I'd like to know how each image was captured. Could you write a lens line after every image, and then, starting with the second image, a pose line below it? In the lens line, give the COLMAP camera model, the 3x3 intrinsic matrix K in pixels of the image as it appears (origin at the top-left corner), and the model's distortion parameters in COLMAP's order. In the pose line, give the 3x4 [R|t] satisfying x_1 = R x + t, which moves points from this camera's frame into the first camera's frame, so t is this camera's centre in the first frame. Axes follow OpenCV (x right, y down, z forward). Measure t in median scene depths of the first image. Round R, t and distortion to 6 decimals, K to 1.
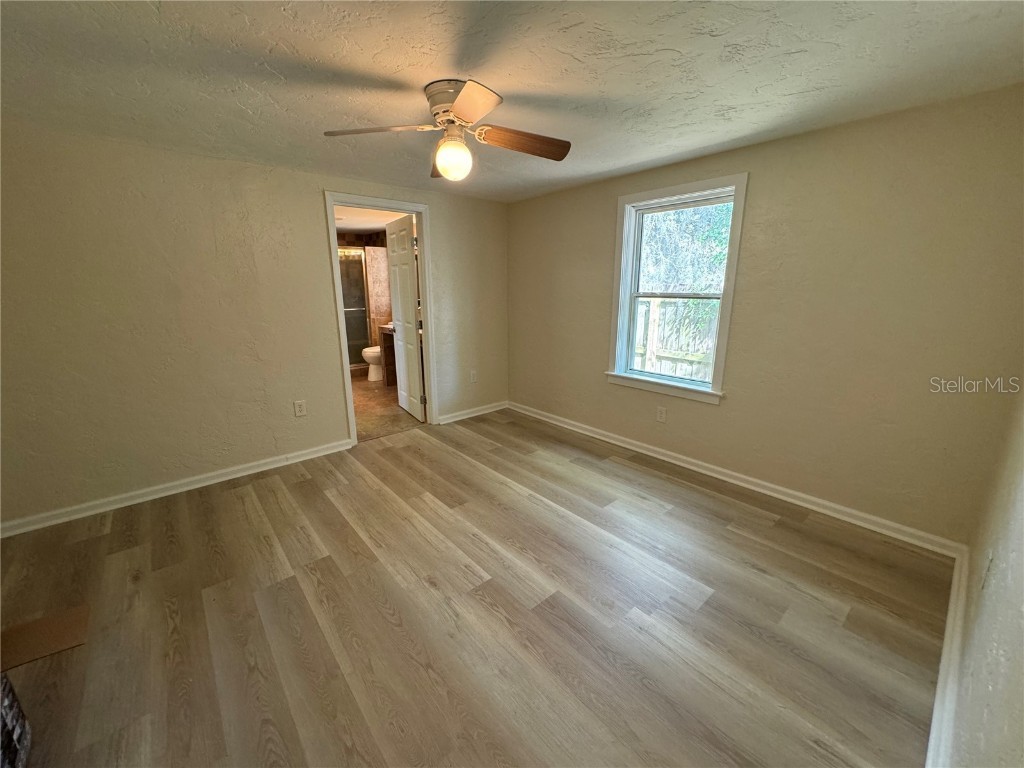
lens RADIAL K [[406.2, 0, 509.6], [0, 406.2, 383.0], [0, 0, 1]] dist [-0.001240, 0.000087]
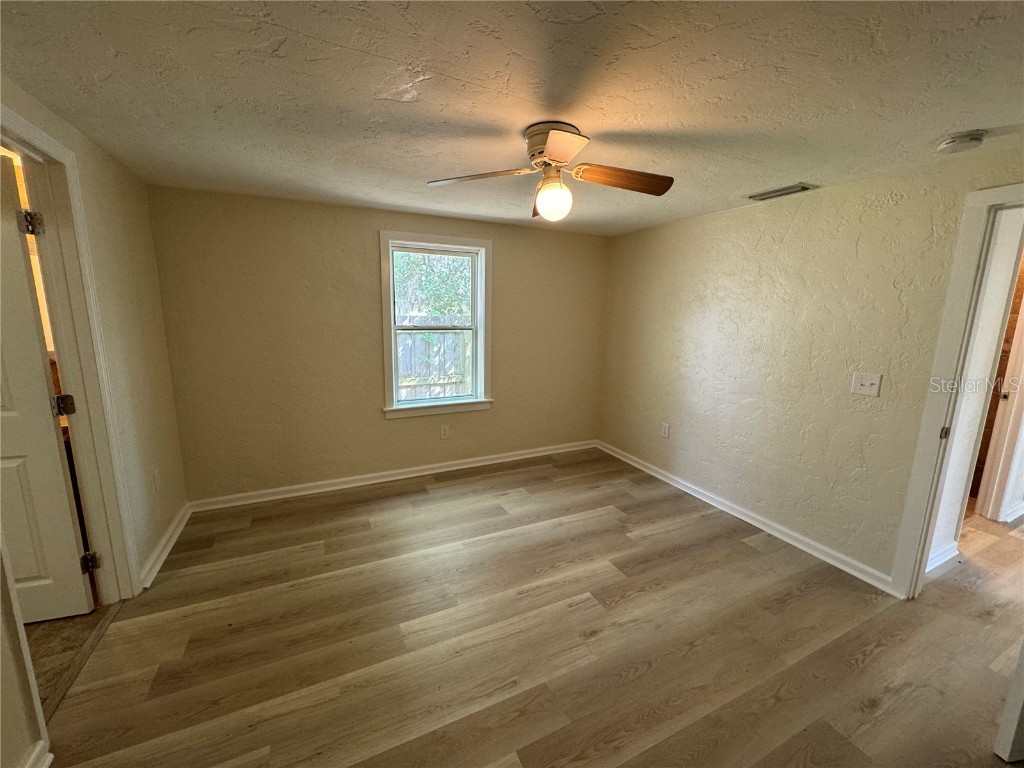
lens RADIAL K [[406.2, 0, 509.6], [0, 406.2, 383.0], [0, 0, 1]] dist [-0.001240, 0.000087]
pose [[0.256766, -0.157019, 0.953633, -0.725218], [0.212174, 0.971801, 0.102882, -0.151766], [-0.942896, 0.175919, 0.282841, 0.553289]]
